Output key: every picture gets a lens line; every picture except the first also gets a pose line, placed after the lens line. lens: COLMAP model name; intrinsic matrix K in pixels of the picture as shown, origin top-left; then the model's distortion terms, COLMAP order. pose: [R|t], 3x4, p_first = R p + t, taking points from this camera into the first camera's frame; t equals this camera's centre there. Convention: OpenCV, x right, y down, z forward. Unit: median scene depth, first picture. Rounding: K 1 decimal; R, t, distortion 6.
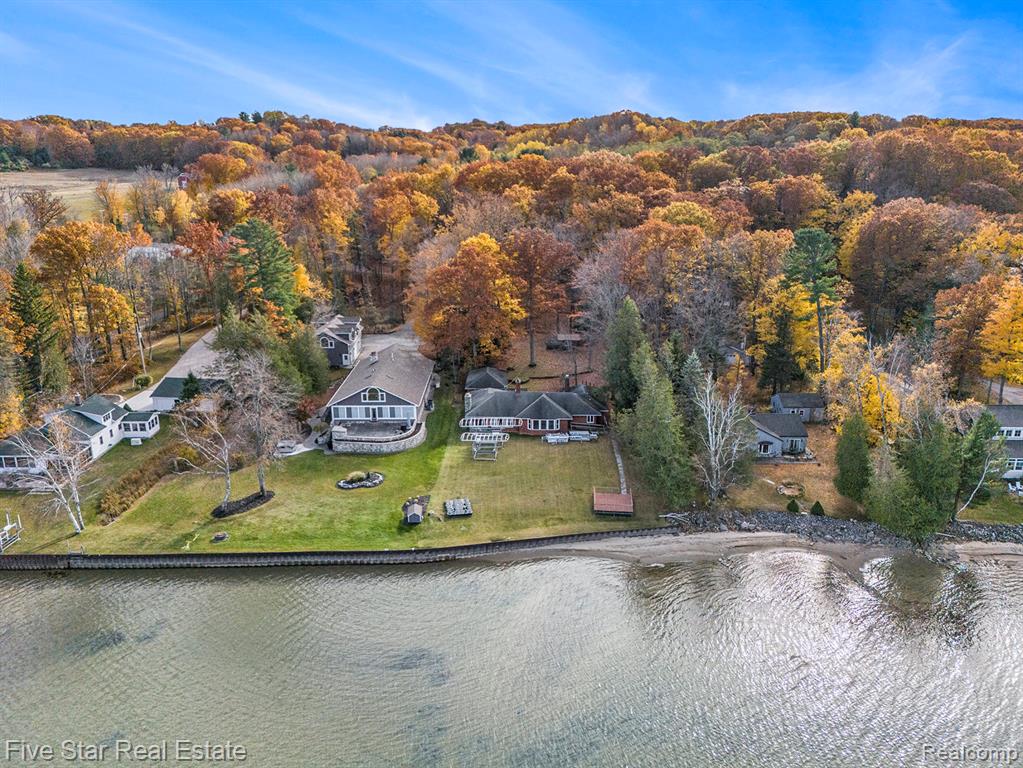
lens RADIAL K [[752.2, 0, 521.6], [0, 752.2, 377.7], [0, 0, 1]] dist [0.067820, -0.058097]
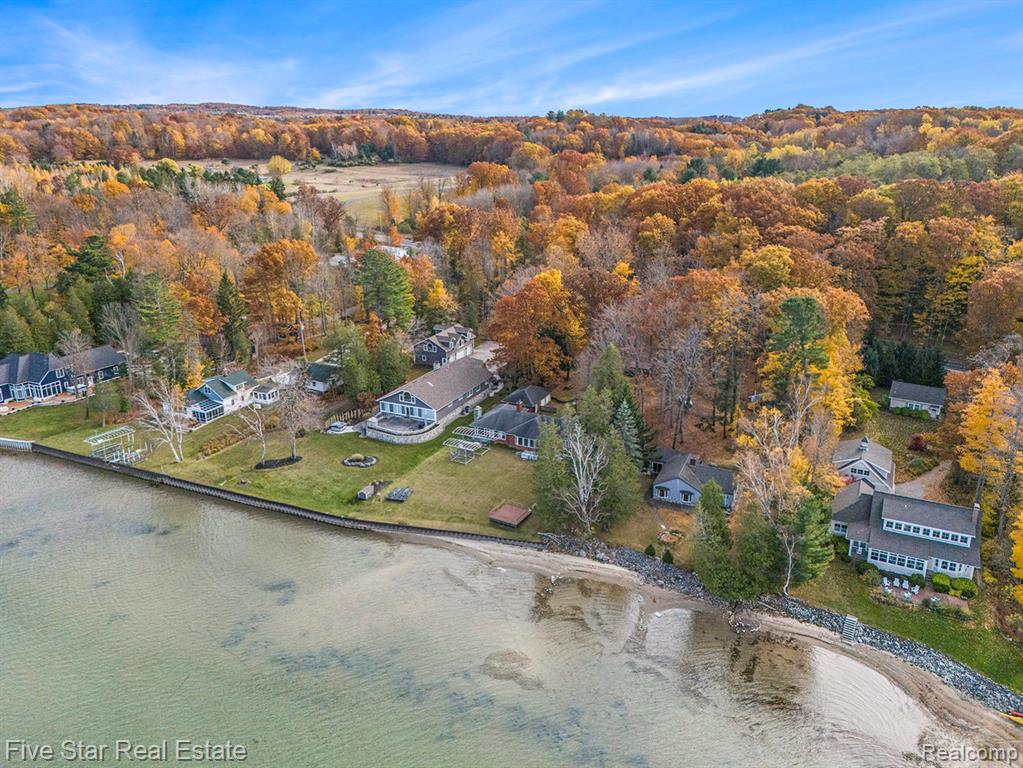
lens RADIAL K [[752.2, 0, 510.5], [0, 752.2, 384.3], [0, 0, 1]] dist [0.067820, -0.058097]
pose [[0.903184, 0.135169, -0.407415, 0.490872], [-0.122507, 0.990821, 0.057145, -0.095793], [0.411400, -0.001701, 0.911453, -0.099652]]
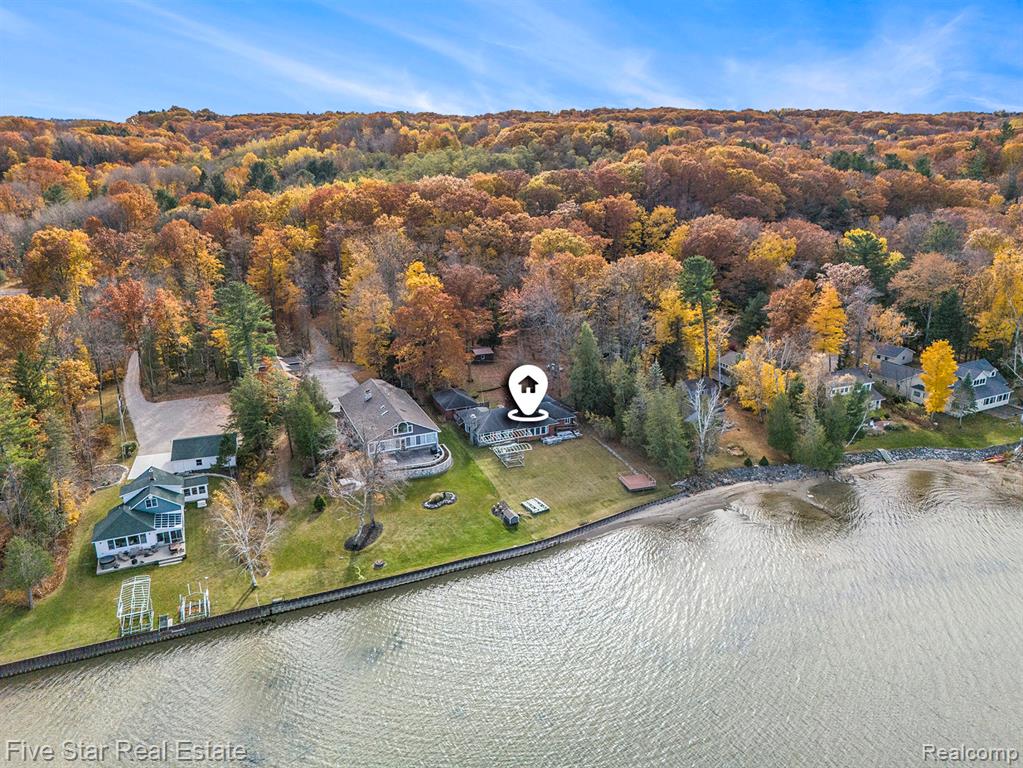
lens RADIAL K [[752.2, 0, 506.8], [0, 752.2, 388.1], [0, 0, 1]] dist [0.067820, -0.058097]
pose [[0.933937, -0.132685, 0.331898, -0.432520], [0.120504, 0.991068, 0.057117, -0.087489], [-0.336512, -0.013349, 0.941584, -0.158441]]
